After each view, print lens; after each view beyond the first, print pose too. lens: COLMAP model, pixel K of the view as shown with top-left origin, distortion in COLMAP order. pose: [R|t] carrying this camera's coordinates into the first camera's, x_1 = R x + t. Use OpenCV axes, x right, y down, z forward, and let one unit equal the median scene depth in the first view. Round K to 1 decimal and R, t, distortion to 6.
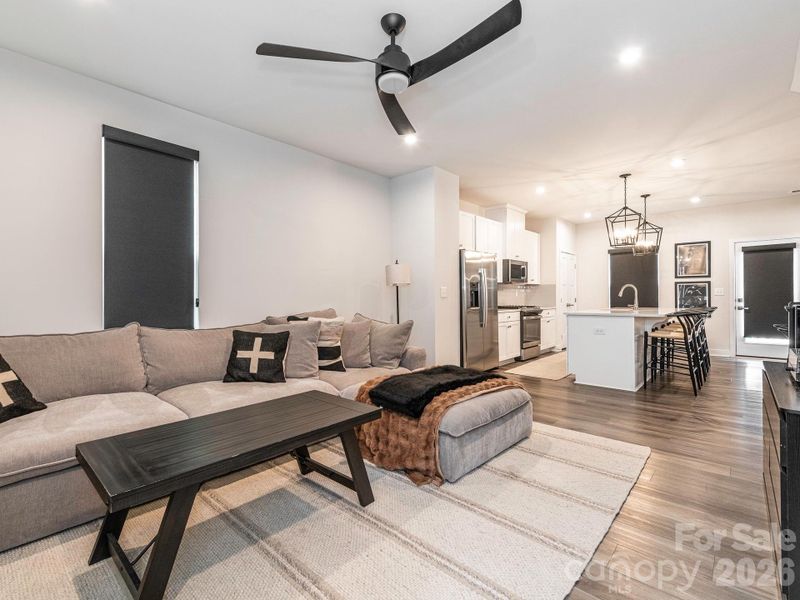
lens RADIAL K [[375.5, 0, 381.6], [0, 375.5, 297.8], [0, 0, 1]] dist [0.008538, -0.003251]
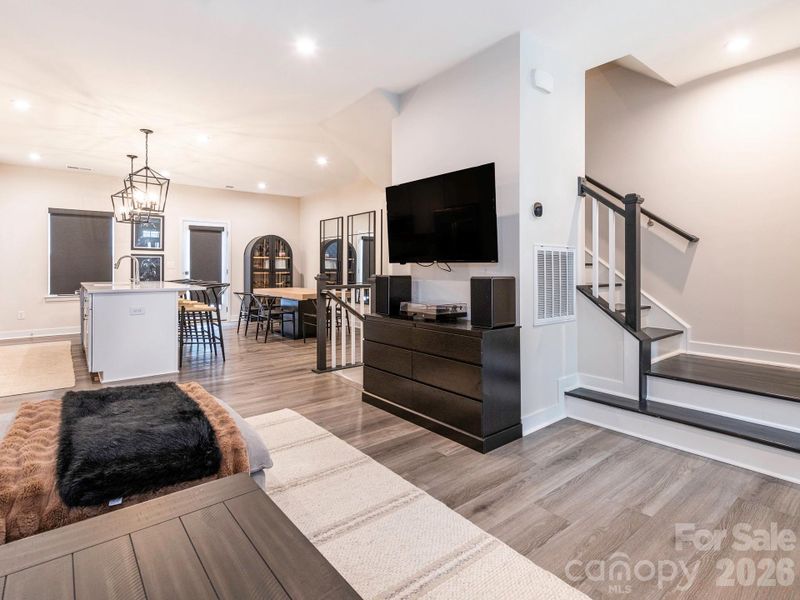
lens RADIAL K [[411.1, 0, 407.8], [0, 411.1, 265.0], [0, 0, 1]] dist [0.013722, -0.001561]
pose [[0.118940, 0.017477, 0.992748, -0.231578], [-0.002259, 0.999847, -0.017331, 0.003237], [-0.992899, -0.000181, 0.118961, 0.279188]]
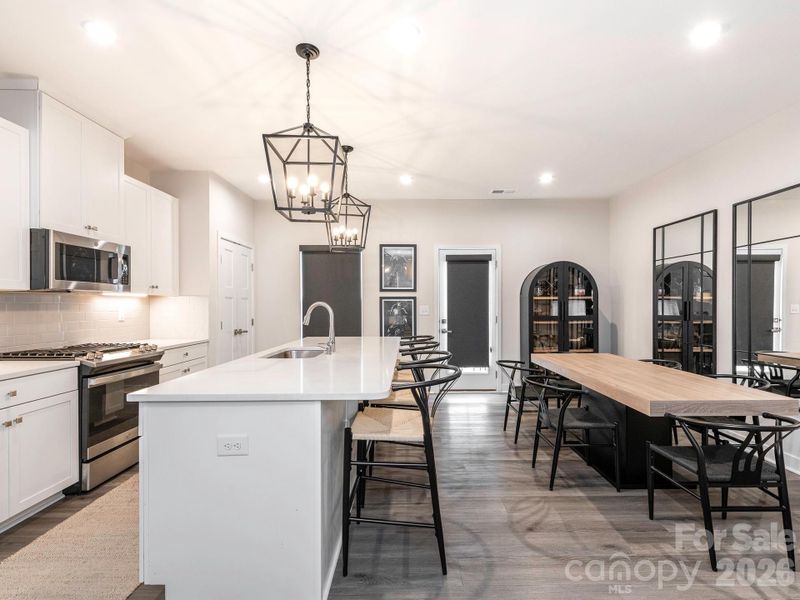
lens RADIAL K [[395.8, 0, 410.8], [0, 395.8, 307.5], [0, 0, 1]] dist [0.020174, -0.003159]
pose [[0.716093, 0.000120, 0.698005, 0.410267], [-0.002859, 0.999992, 0.002761, -0.033166], [-0.697999, -0.003973, 0.716088, 0.586923]]
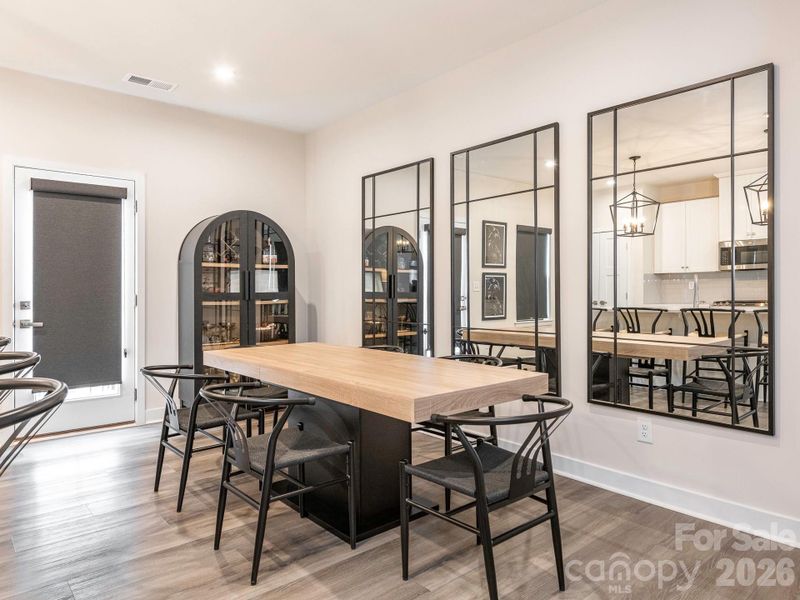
lens RADIAL K [[533.5, 0, 417.1], [0, 533.5, 288.5], [0, 0, 1]] dist [0.004937, -0.003025]
pose [[0.087182, 0.012344, 0.996116, 0.522510], [0.000609, 0.999922, -0.012444, -0.005418], [-0.996192, 0.001691, 0.087168, 0.677223]]
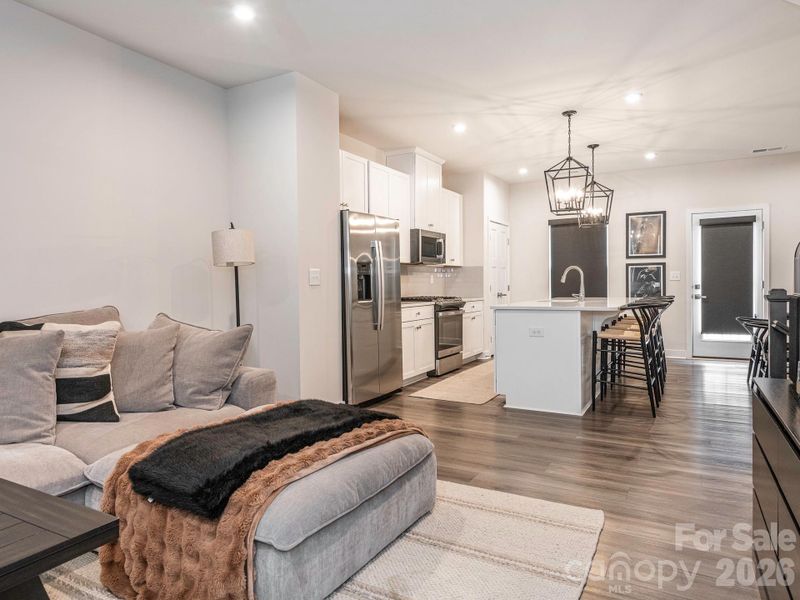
lens RADIAL K [[521.3, 0, 392.5], [0, 521.3, 292.4], [0, 0, 1]] dist [0.018023, -0.005333]
pose [[0.969196, -0.008386, 0.246147, 0.075037], [0.005179, 0.999893, 0.013673, 0.000056], [-0.246235, -0.011977, 0.969136, 0.117099]]
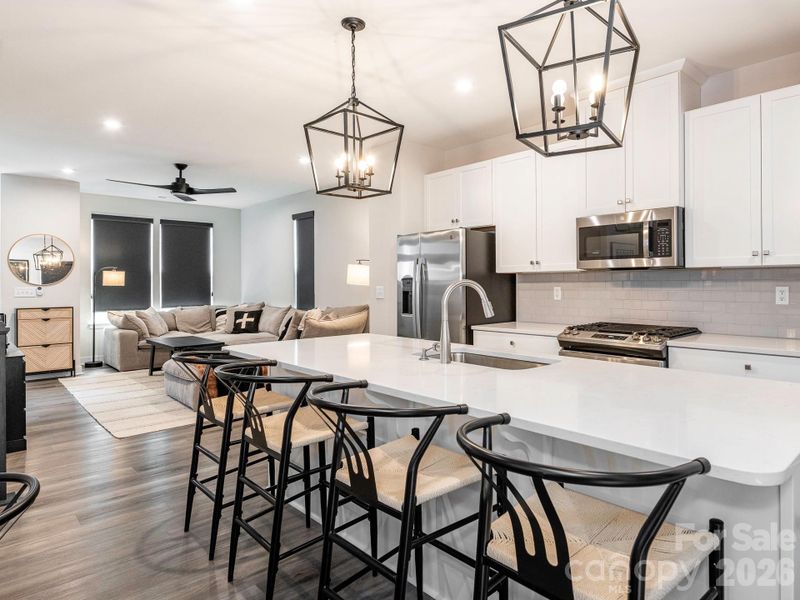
lens RADIAL K [[521.3, 0, 425.6], [0, 521.3, 282.9], [0, 0, 1]] dist [0.018023, -0.005333]
pose [[-0.070997, 0.008769, -0.997438, 1.115193], [0.009525, 0.999922, 0.008113, -0.031704], [0.997431, -0.008925, -0.071075, 1.052660]]
